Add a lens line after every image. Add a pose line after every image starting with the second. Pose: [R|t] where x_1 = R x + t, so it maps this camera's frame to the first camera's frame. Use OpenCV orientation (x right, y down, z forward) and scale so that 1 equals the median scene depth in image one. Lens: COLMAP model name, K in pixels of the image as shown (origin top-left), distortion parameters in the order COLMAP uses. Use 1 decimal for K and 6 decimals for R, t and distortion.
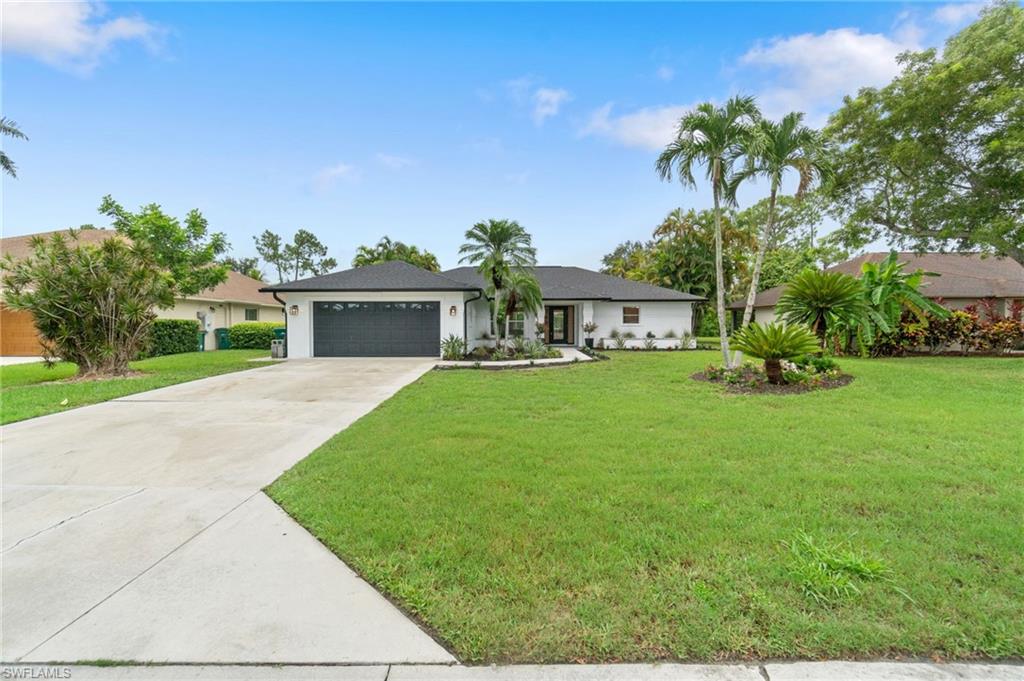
lens RADIAL K [[448.9, 0, 512.0], [0, 448.9, 340.5], [0, 0, 1]] dist [-0.002880, -0.000087]
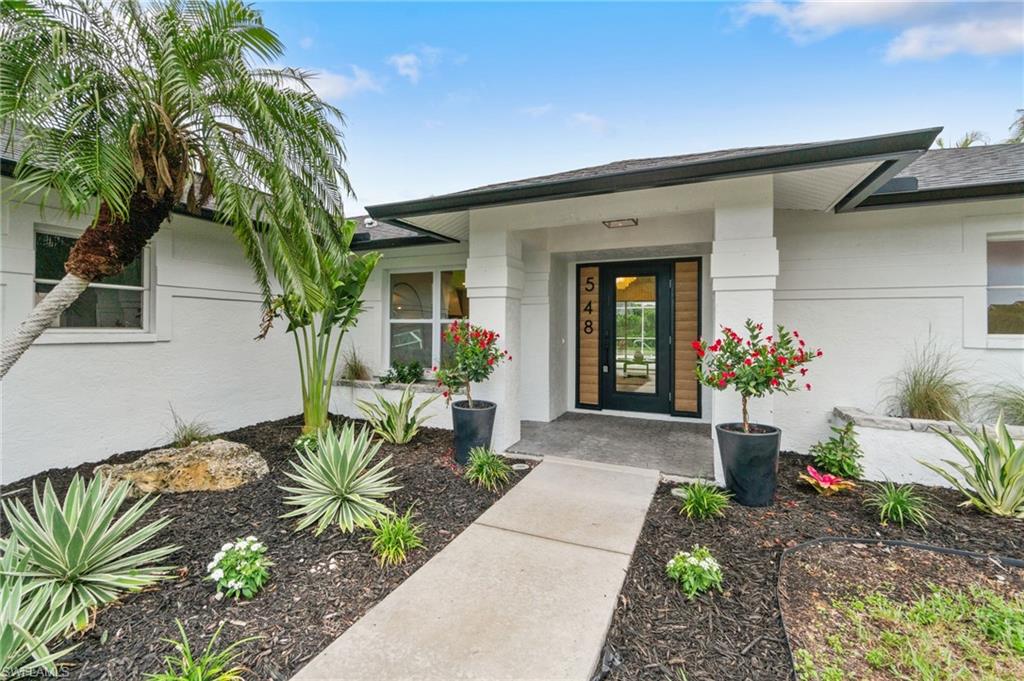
lens RADIAL K [[448.9, 0, 512.0], [0, 448.9, 340.5], [0, 0, 1]] dist [-0.002880, -0.000087]
pose [[0.904682, 0.012218, -0.425913, 0.157844], [-0.015228, 0.999877, -0.003664, -0.033356], [0.425816, 0.009801, 0.904757, 0.787393]]
